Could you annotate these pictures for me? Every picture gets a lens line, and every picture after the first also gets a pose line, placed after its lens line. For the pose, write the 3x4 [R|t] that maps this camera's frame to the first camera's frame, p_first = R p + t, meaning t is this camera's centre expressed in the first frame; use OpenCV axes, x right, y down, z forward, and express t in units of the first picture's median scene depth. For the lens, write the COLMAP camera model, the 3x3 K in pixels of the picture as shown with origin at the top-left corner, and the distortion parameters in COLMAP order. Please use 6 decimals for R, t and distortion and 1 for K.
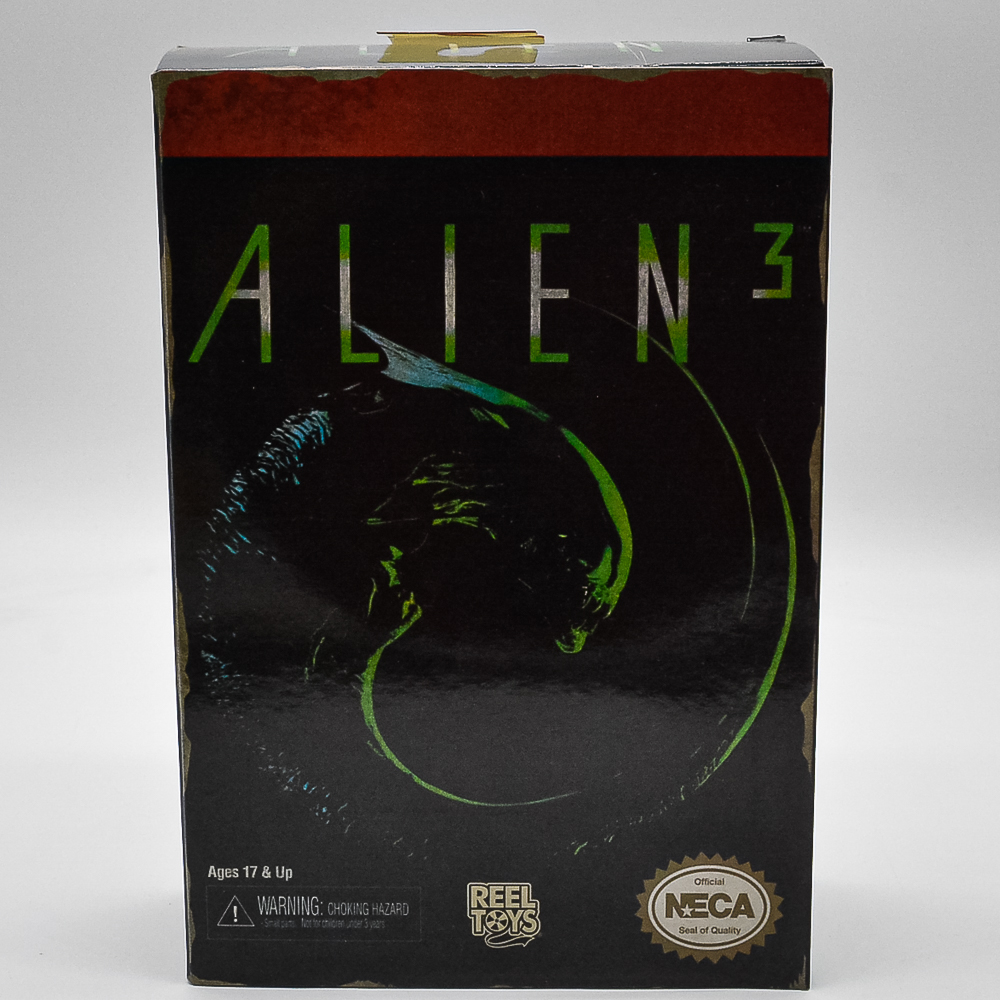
lens RADIAL K [[2494.4, 0, 495.5], [0, 2494.4, 496.0], [0, 0, 1]] dist [0.015396, 0.000000]
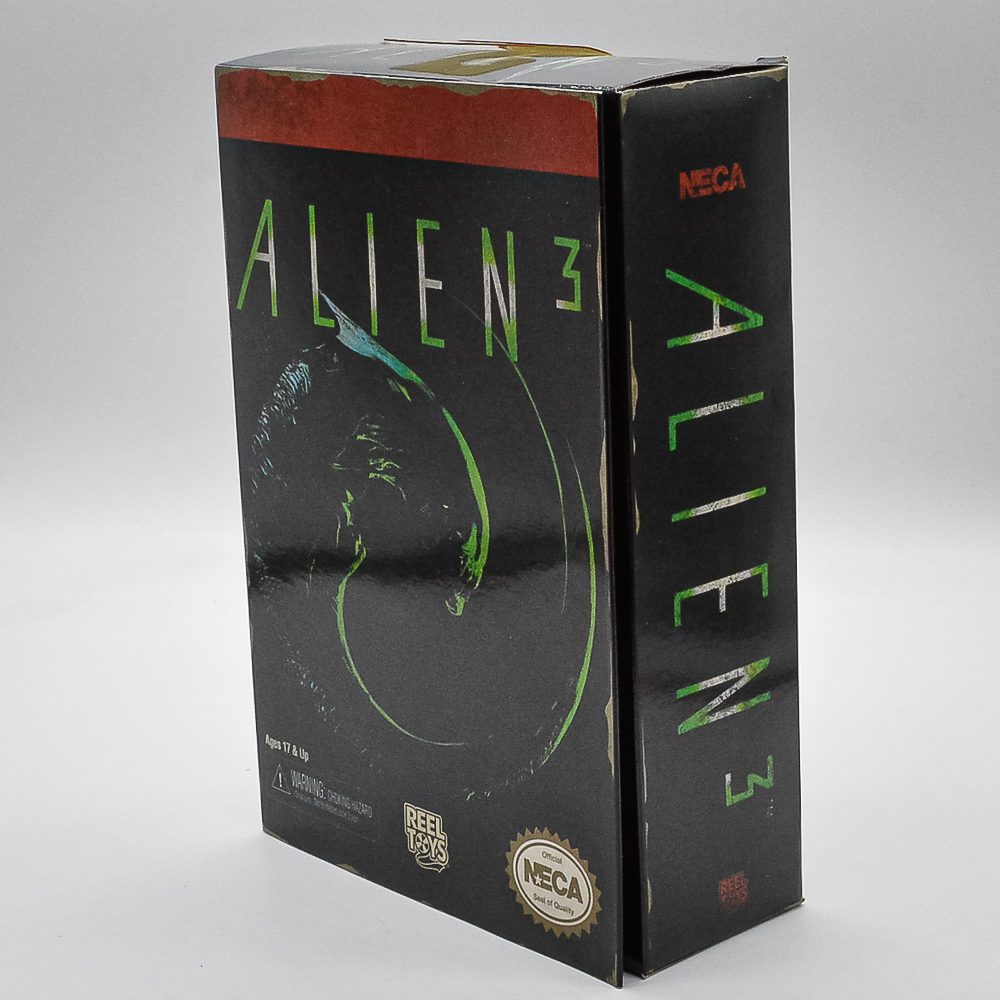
lens RADIAL K [[2494.4, 0, 501.3], [0, 2494.4, 497.6], [0, 0, 1]] dist [0.015396, 0.000000]
pose [[0.696691, 0.165466, -0.698028, 0.809016], [-0.147802, 0.985268, 0.086037, -0.085534], [0.701980, 0.043229, 0.710883, 0.238643]]
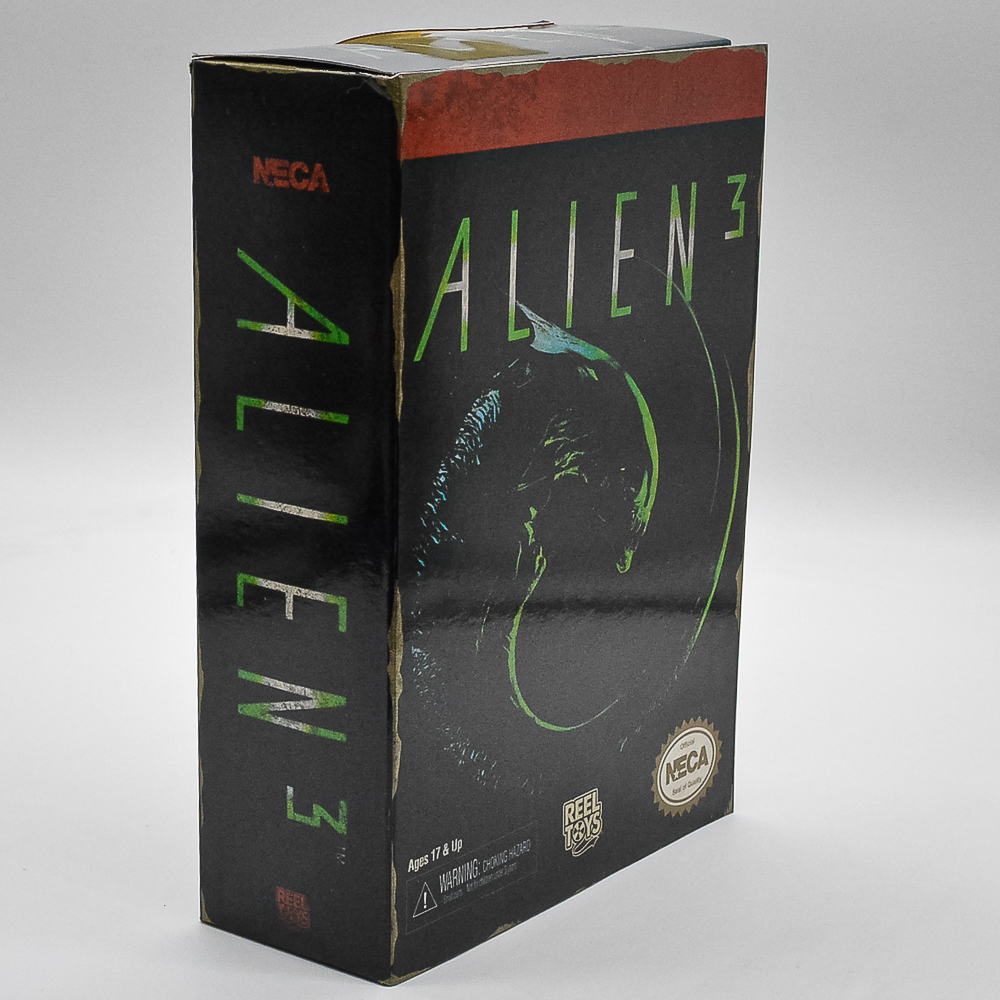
lens RADIAL K [[2494.4, 0, 501.0], [0, 2494.4, 504.7], [0, 0, 1]] dist [0.015396, 0.000000]
pose [[0.589203, -0.185722, 0.786351, -0.898253], [0.180116, 0.978925, 0.096246, -0.087045], [-0.787653, 0.084926, 0.610237, 0.356999]]
